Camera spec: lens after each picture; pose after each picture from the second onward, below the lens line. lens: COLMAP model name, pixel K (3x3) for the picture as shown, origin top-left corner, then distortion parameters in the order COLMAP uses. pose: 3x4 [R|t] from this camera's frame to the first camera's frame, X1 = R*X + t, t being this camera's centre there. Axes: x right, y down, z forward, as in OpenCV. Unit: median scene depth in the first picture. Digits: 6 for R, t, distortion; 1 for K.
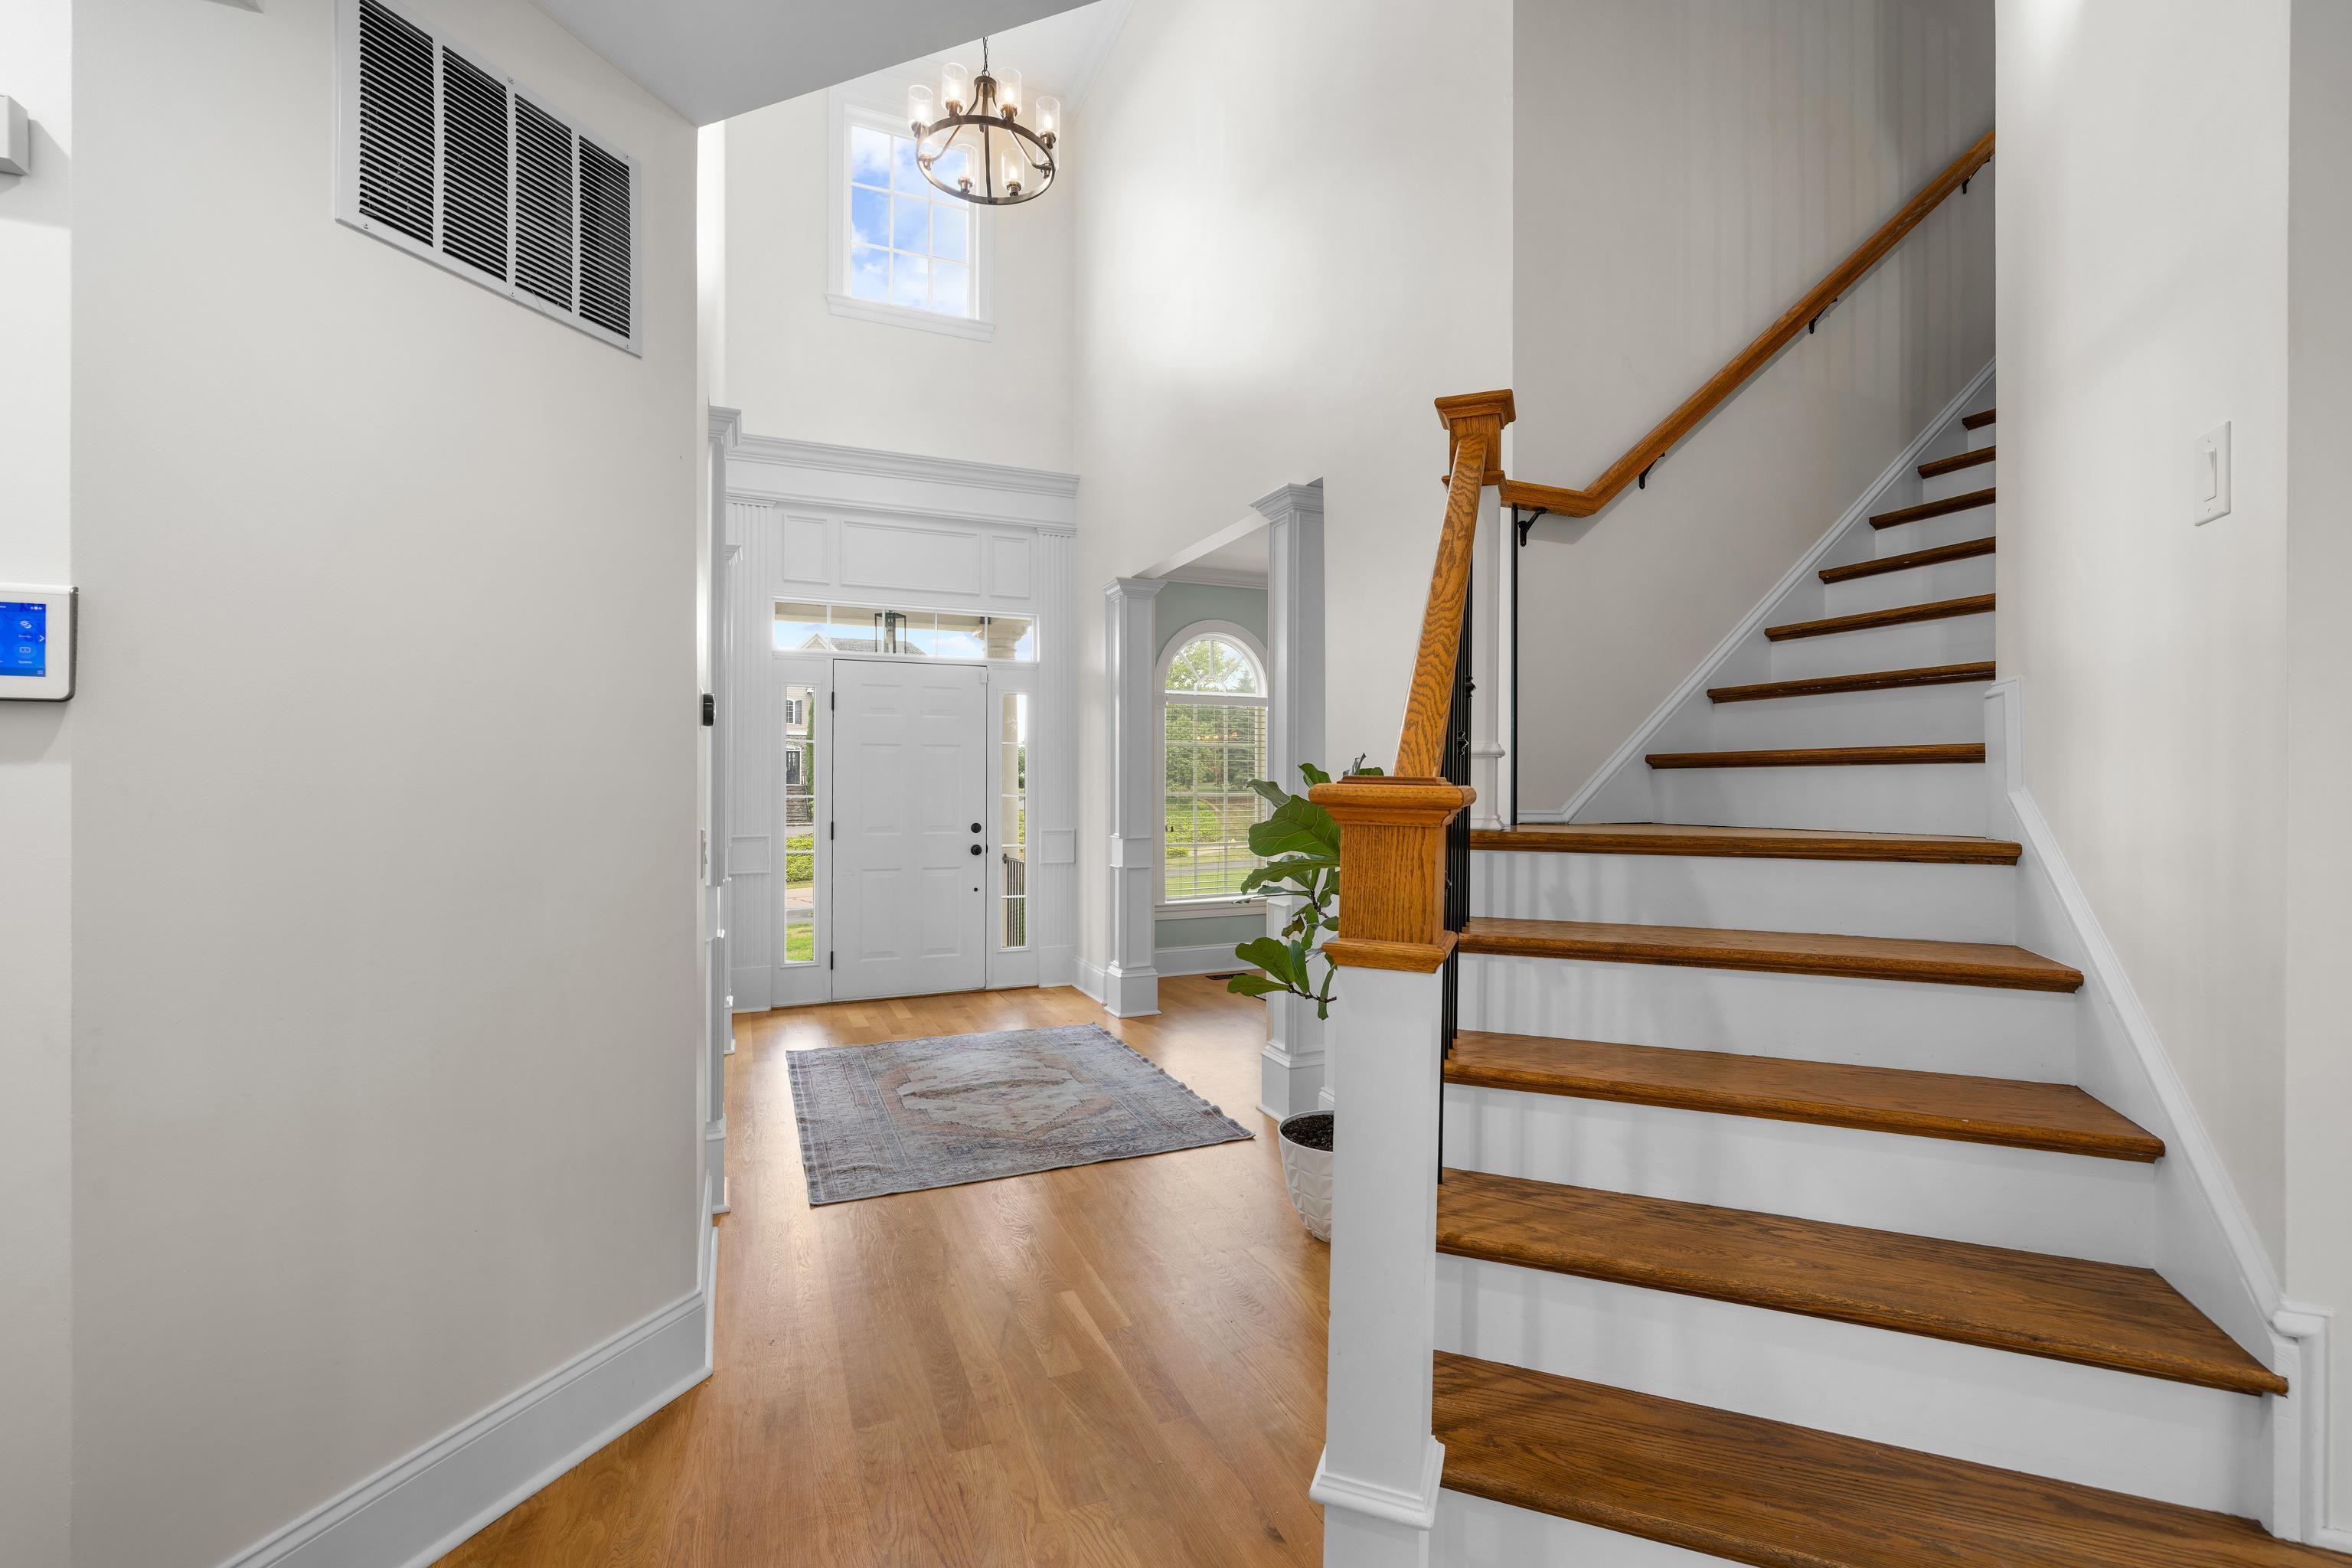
lens RADIAL K [[997.9, 0, 1174.1], [0, 997.9, 786.7], [0, 0, 1]] dist [0.001375, 0.000102]
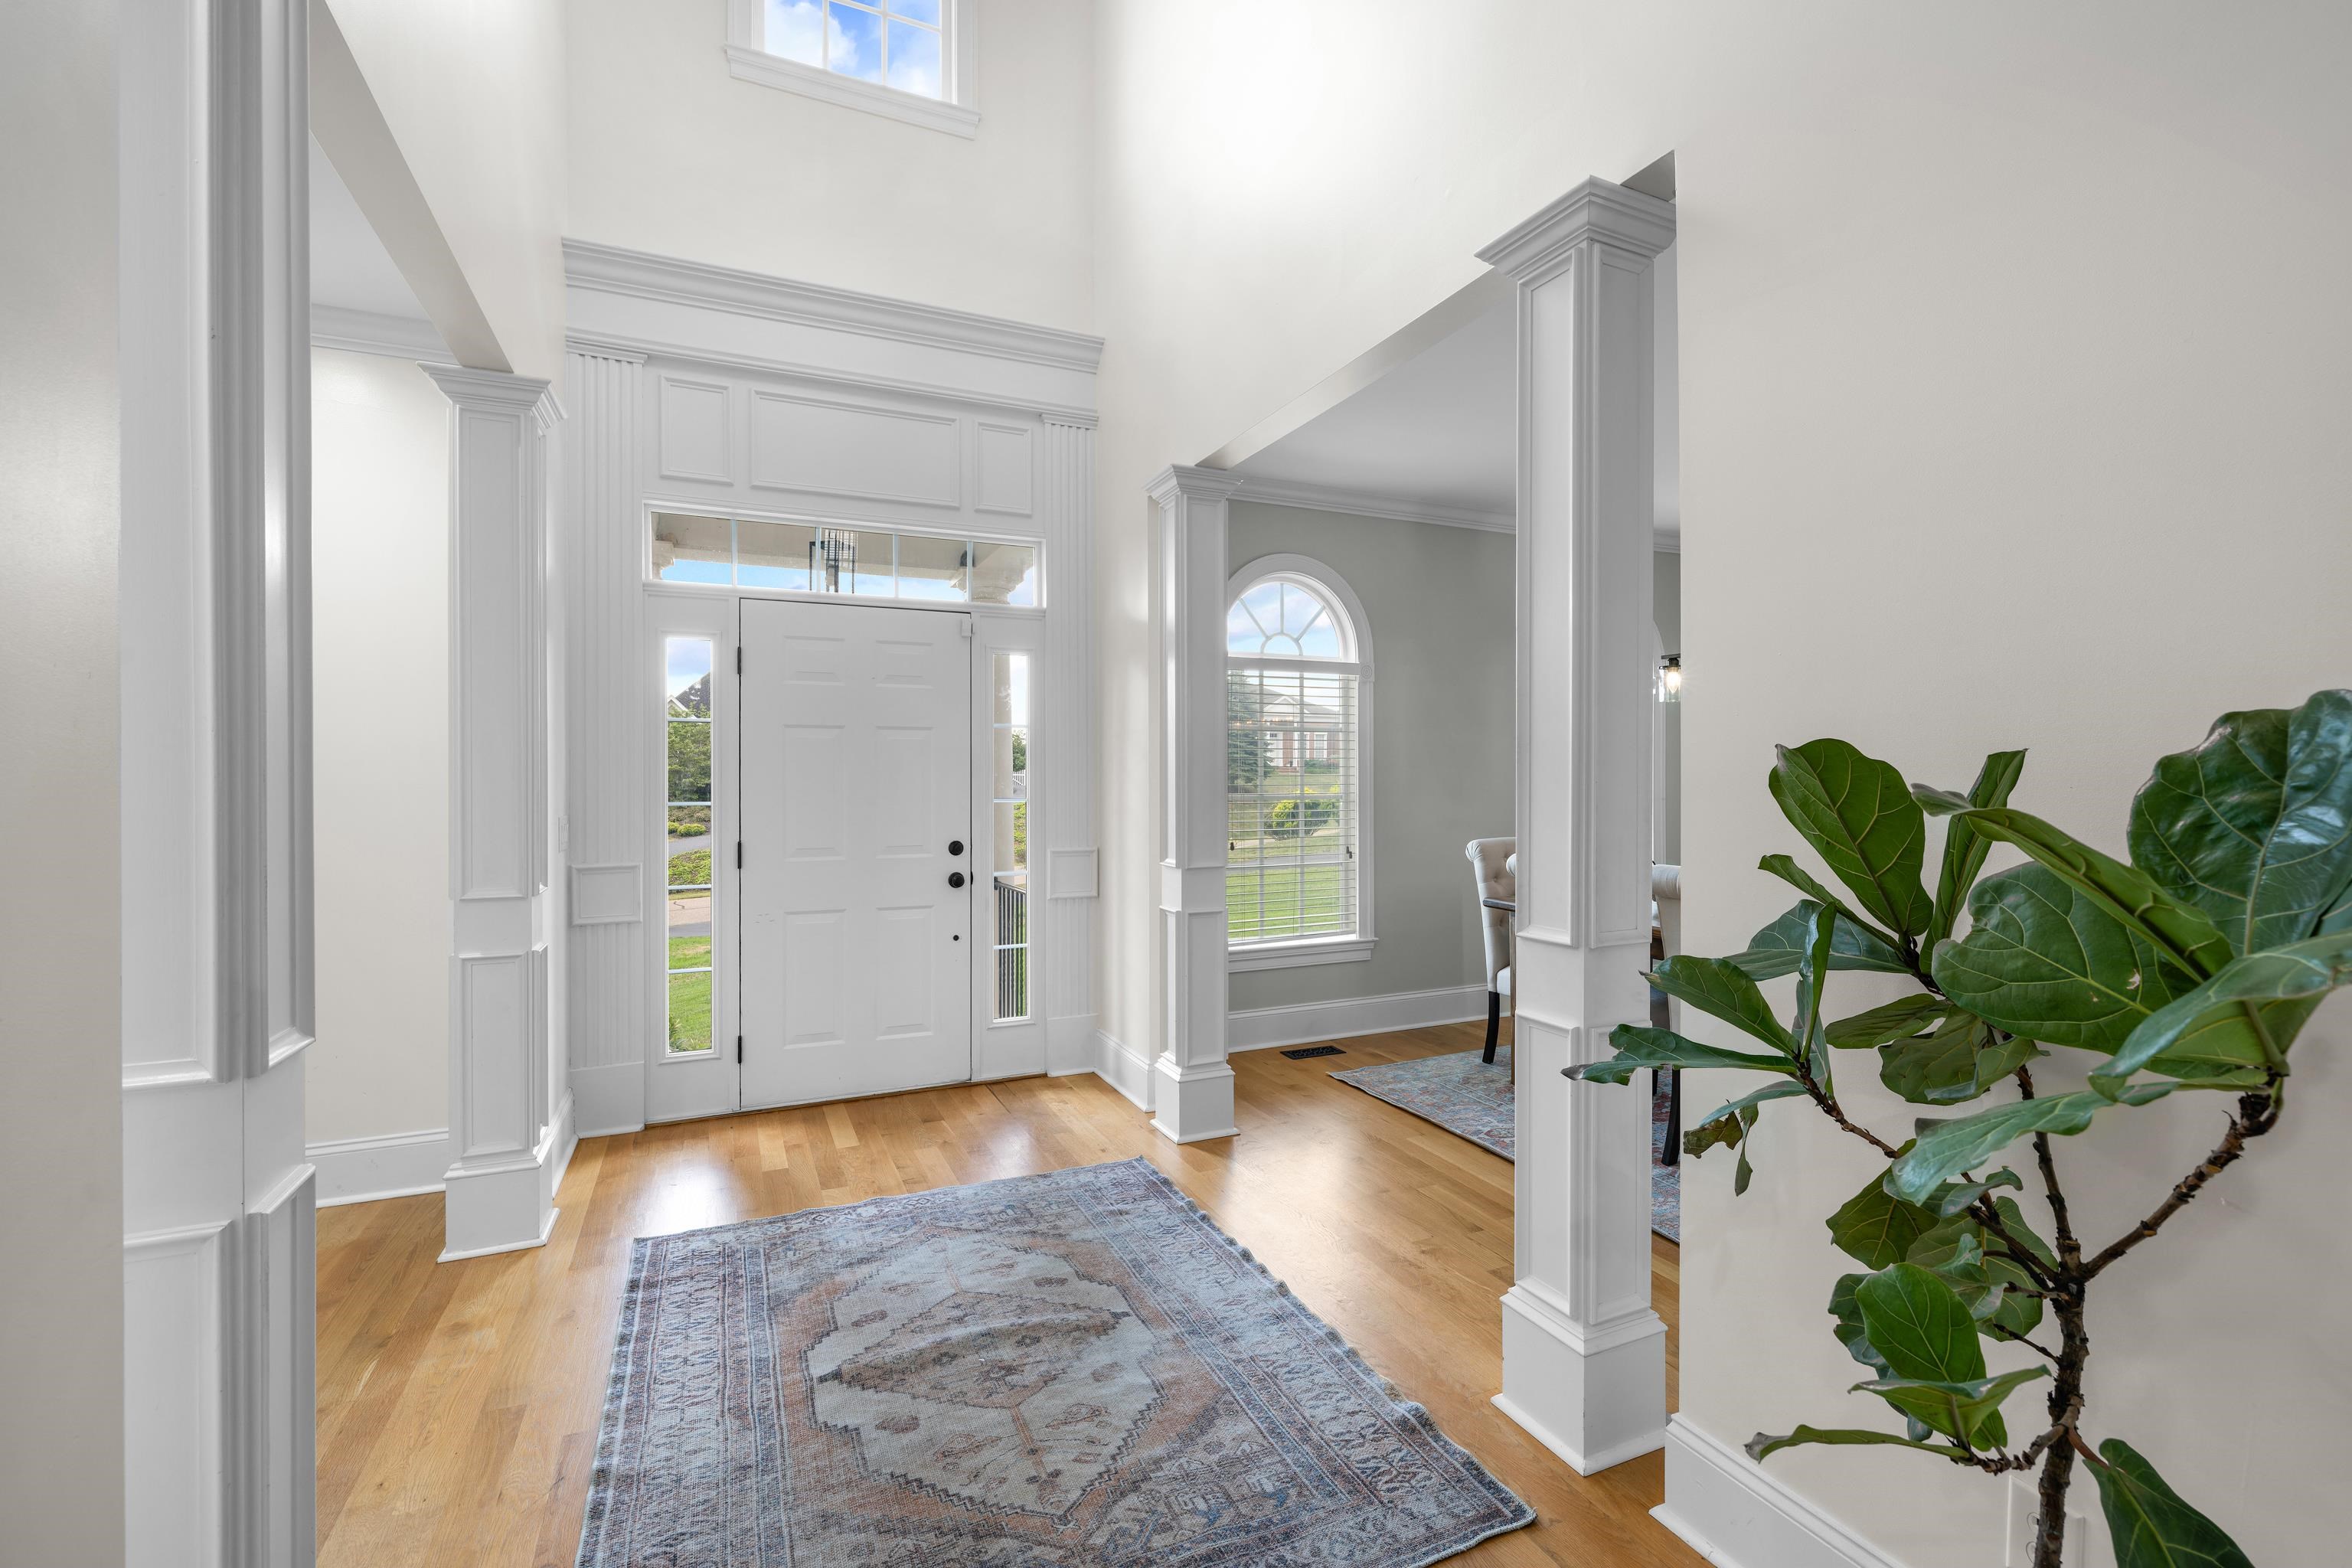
lens RADIAL K [[997.9, 0, 1175.8], [0, 997.9, 784.9], [0, 0, 1]] dist [0.001375, 0.000102]
pose [[0.999783, -0.003681, 0.020511, -0.066755], [0.003610, 0.999987, 0.003495, -0.004440], [-0.020524, -0.003420, 0.999784, 0.340254]]
